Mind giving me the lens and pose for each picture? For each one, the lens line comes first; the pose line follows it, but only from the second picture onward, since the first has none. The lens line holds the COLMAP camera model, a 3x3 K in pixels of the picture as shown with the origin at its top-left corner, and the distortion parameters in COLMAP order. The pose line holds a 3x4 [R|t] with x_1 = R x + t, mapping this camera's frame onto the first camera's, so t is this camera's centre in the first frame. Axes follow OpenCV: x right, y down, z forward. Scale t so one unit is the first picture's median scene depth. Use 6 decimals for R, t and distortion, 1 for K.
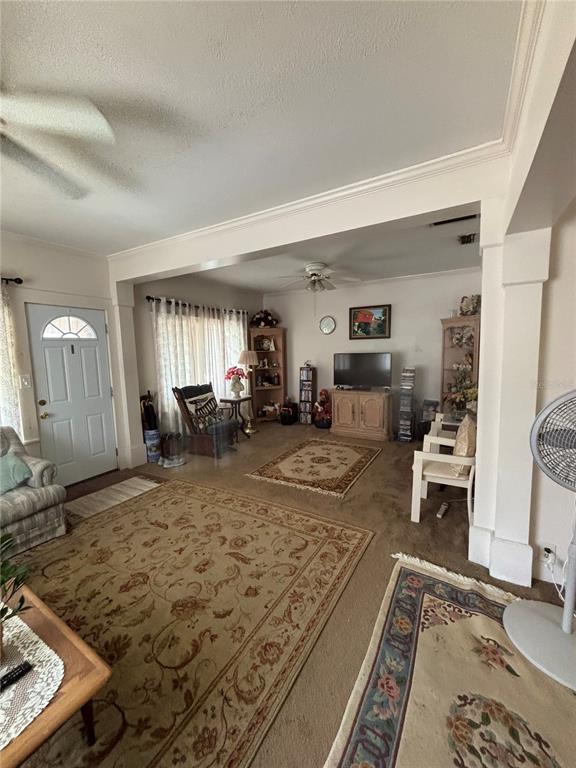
lens RADIAL K [[309.5, 0, 288.9], [0, 309.5, 384.5], [0, 0, 1]] dist [0.000788, 0.000374]
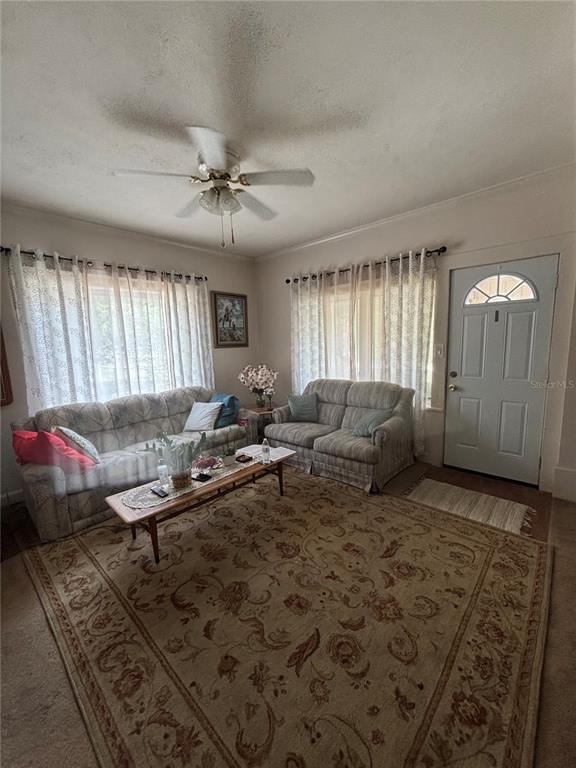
lens RADIAL K [[309.5, 0, 288.9], [0, 309.5, 384.5], [0, 0, 1]] dist [0.000788, 0.000374]
pose [[-0.205261, 0.175035, -0.962928, 0.260667], [-0.068053, 0.978944, 0.192453, -0.066333], [0.976338, 0.105033, -0.189027, 0.740713]]
